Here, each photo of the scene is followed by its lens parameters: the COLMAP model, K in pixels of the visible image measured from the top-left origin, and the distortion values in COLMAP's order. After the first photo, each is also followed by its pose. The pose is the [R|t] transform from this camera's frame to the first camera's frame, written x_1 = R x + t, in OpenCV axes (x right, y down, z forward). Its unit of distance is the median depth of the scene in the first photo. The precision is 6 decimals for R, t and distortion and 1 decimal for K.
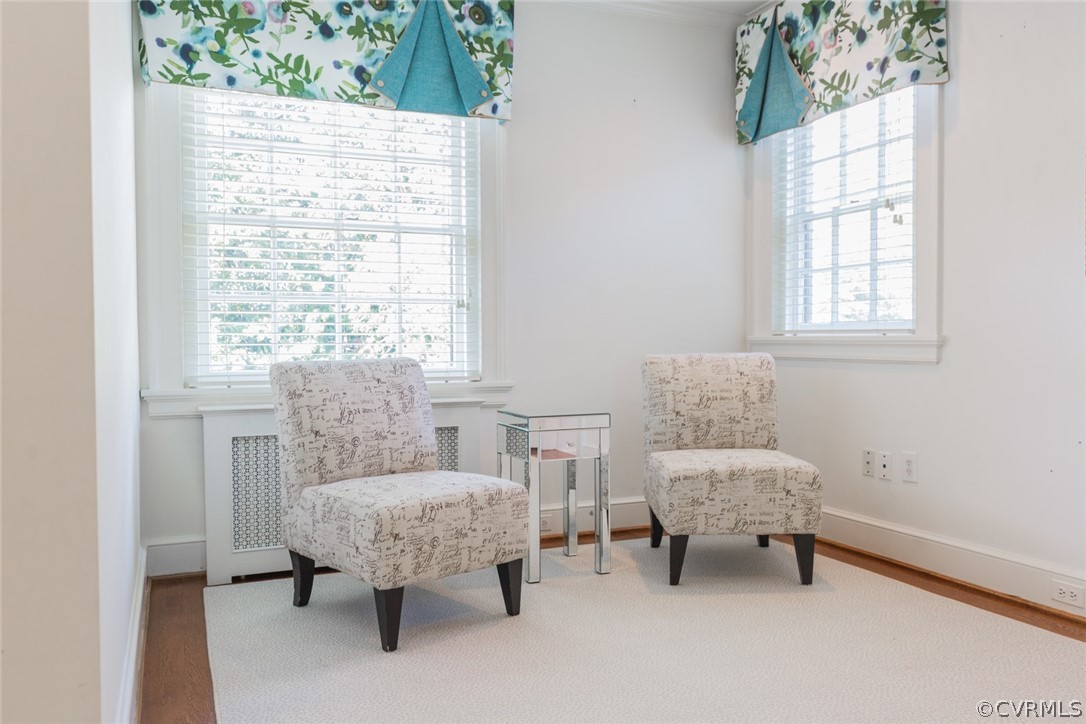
lens RADIAL K [[884.9, 0, 542.9], [0, 884.9, 361.5], [0, 0, 1]] dist [0.009728, 0.001716]
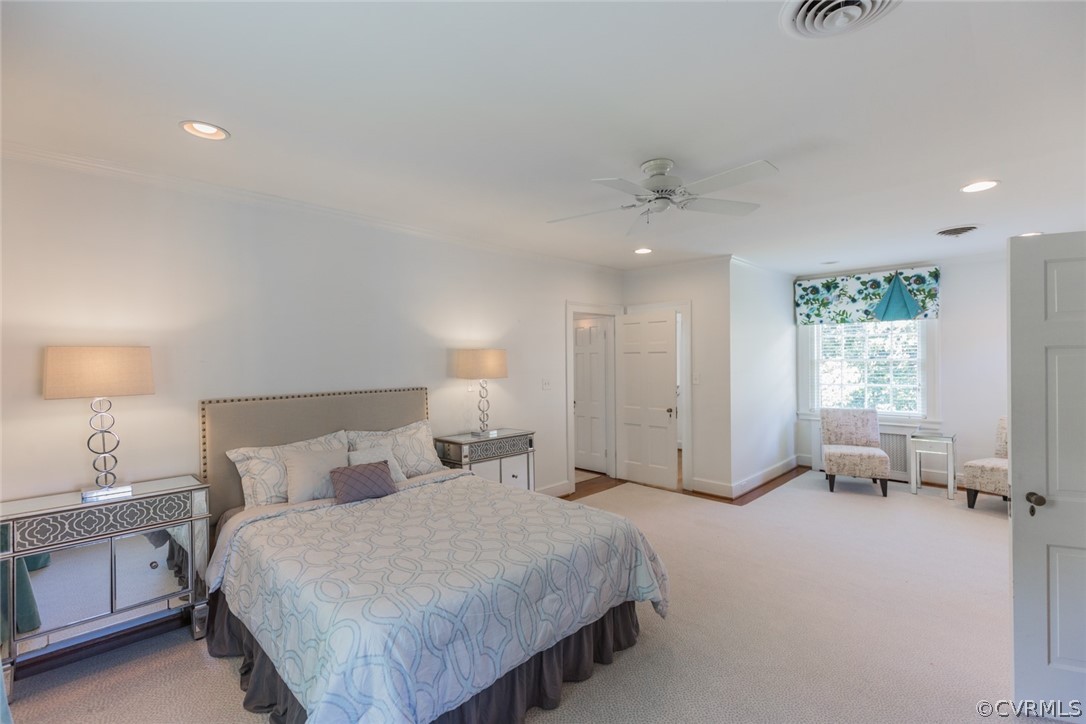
lens RADIAL K [[494.0, 0, 542.7], [0, 494.0, 362.3], [0, 0, 1]] dist [-0.001764, 0.000269]
pose [[0.359627, 0.003065, -0.933091, 0.970684], [-0.012259, 0.999924, -0.001440, -0.141048], [0.933016, 0.011957, 0.359637, -0.626301]]
